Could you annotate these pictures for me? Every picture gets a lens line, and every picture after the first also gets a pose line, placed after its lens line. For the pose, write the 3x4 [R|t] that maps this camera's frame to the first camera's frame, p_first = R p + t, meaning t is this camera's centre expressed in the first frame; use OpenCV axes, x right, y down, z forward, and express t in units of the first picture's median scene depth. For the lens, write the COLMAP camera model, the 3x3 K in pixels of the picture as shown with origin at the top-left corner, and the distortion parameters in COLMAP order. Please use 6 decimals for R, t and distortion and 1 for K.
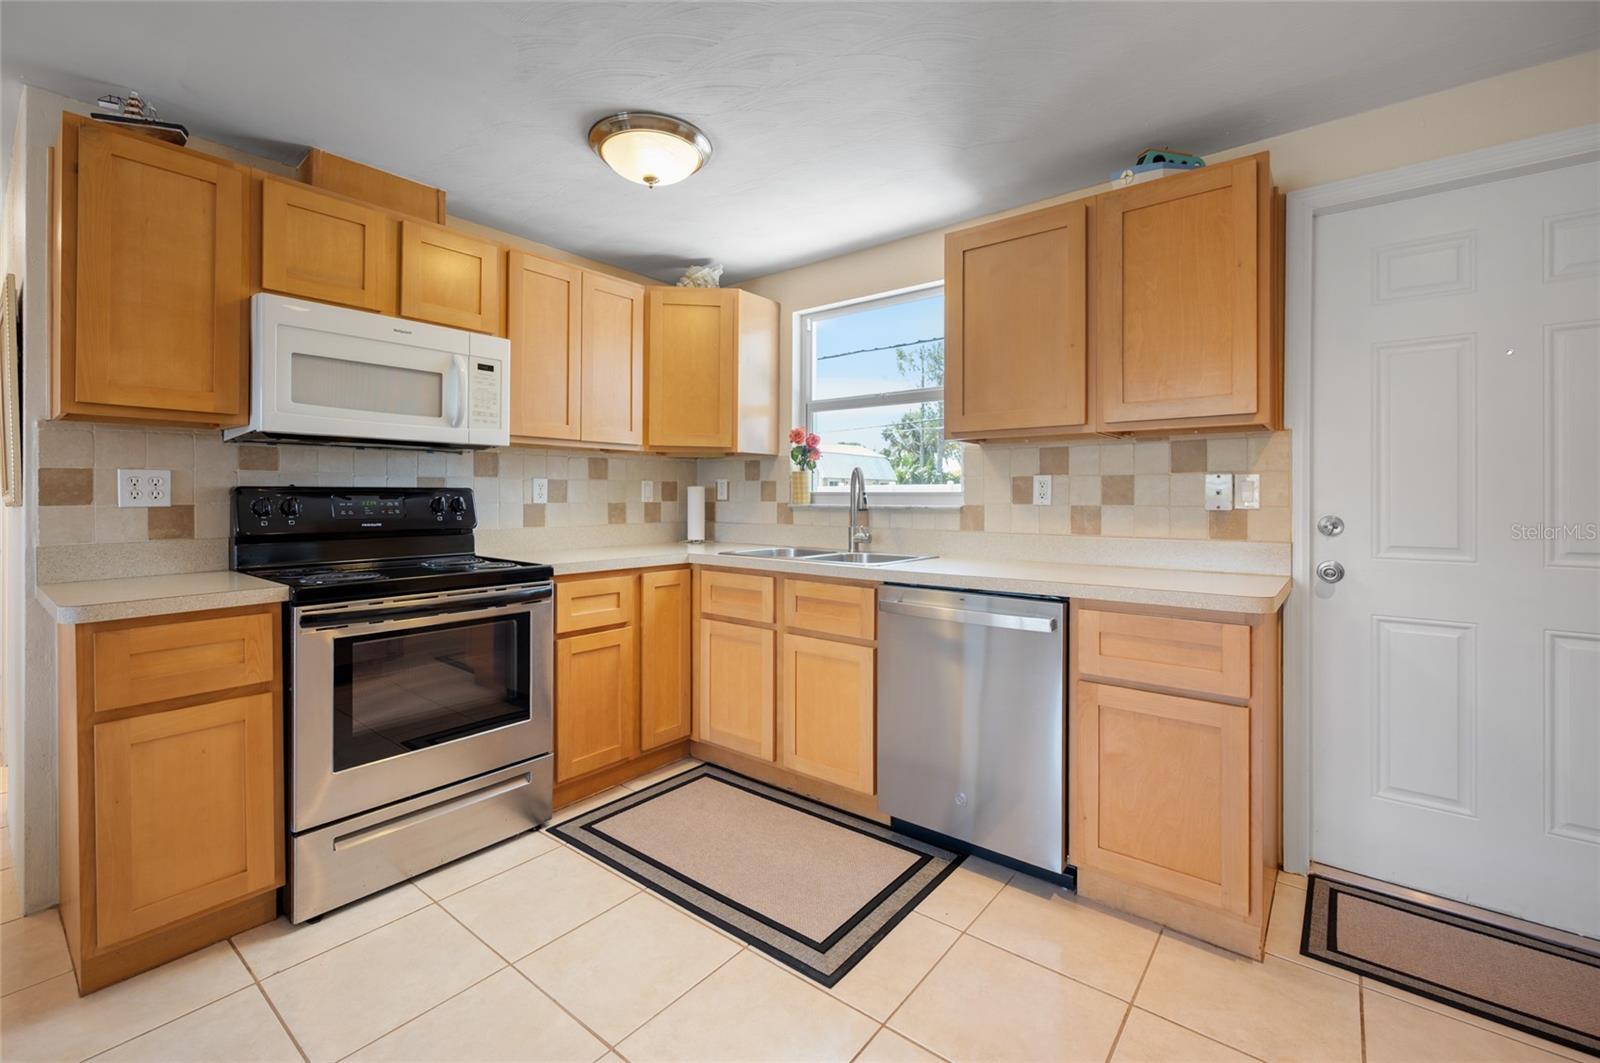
lens RADIAL K [[680.0, 0, 792.6], [0, 680.0, 495.0], [0, 0, 1]] dist [-0.002324, -0.000335]
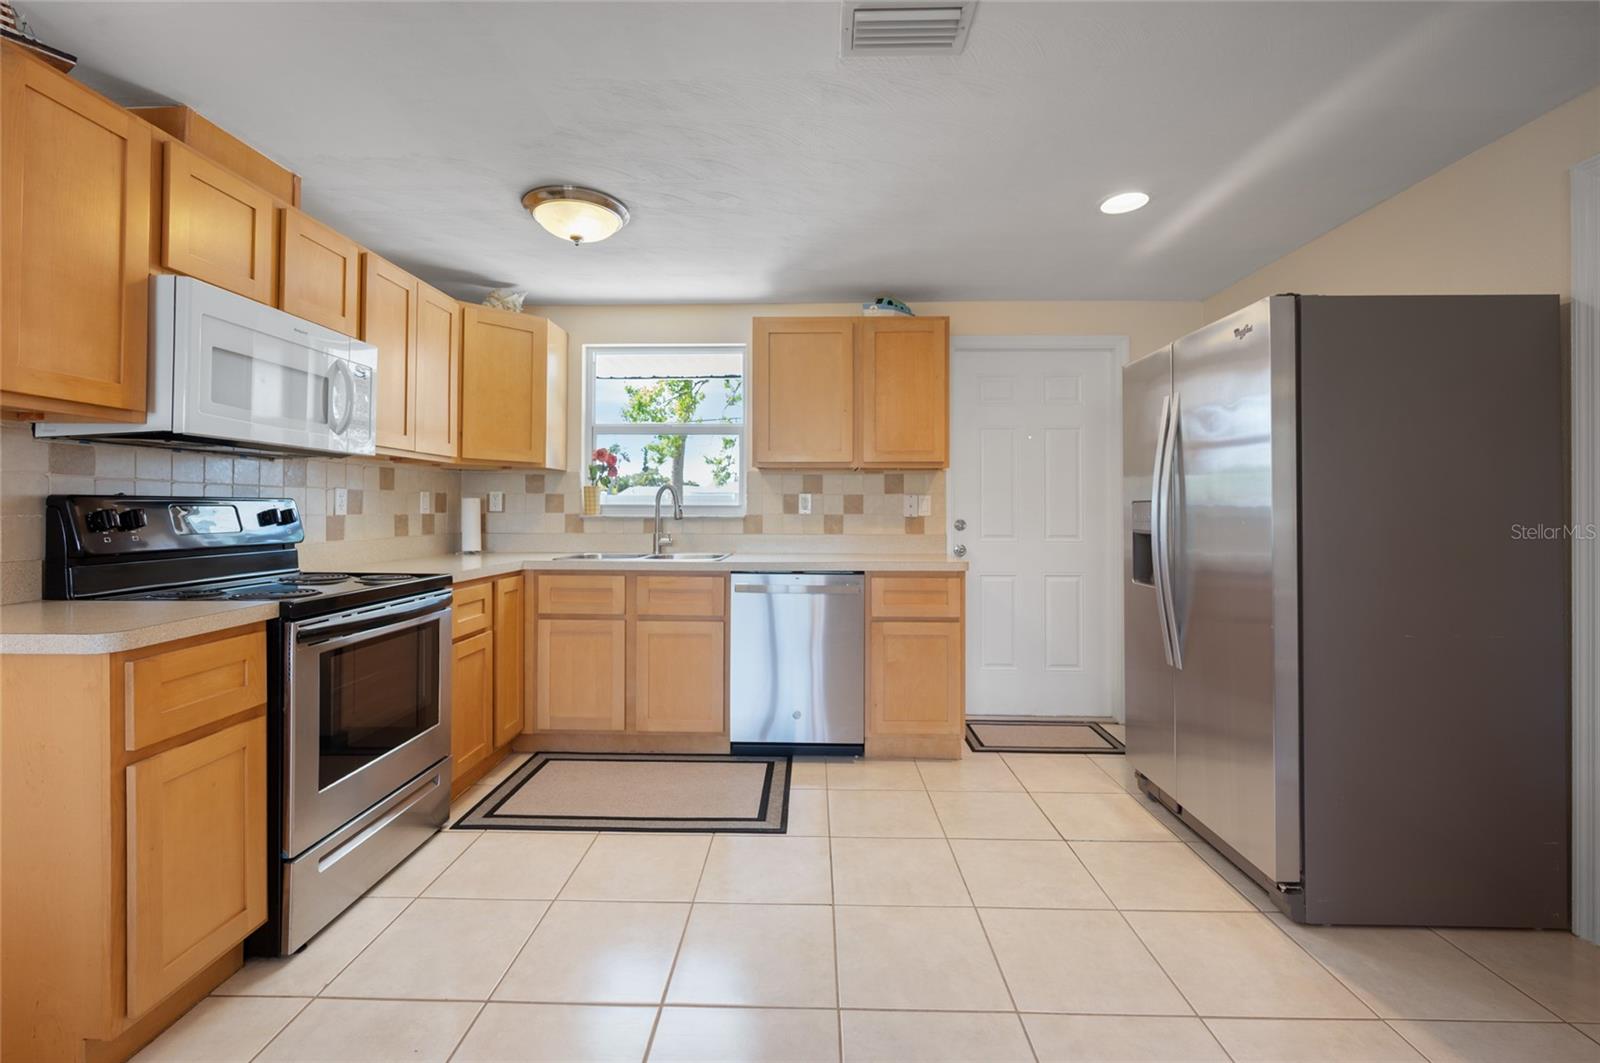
lens RADIAL K [[680.0, 0, 792.4], [0, 680.0, 502.1], [0, 0, 1]] dist [-0.002324, -0.000335]
pose [[0.797983, 0.006633, 0.602644, -0.572102], [-0.002477, 0.999967, -0.007725, 0.000041], [-0.602675, 0.004672, 0.797973, -0.148247]]
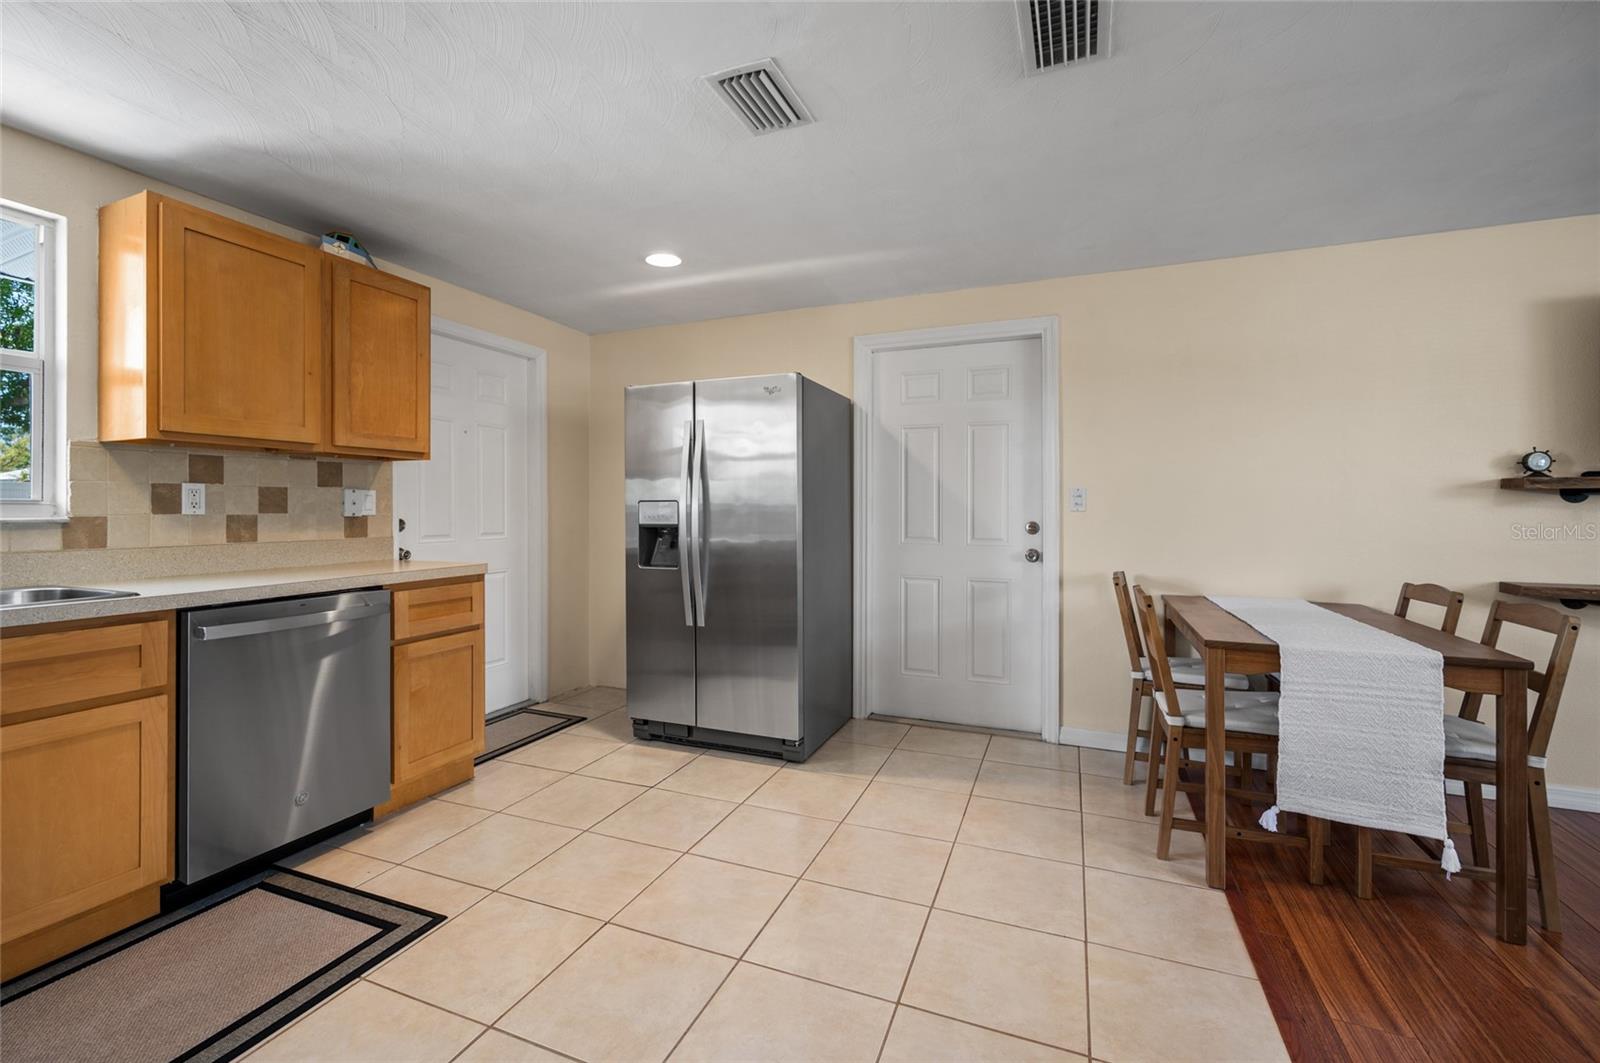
lens RADIAL K [[680.0, 0, 805.1], [0, 680.0, 502.7], [0, 0, 1]] dist [-0.002324, -0.000335]
pose [[-0.294559, 0.005748, 0.955616, -0.858083], [-0.004023, 0.999966, -0.007255, 0.001602], [-0.955625, -0.005982, -0.294525, 0.506737]]
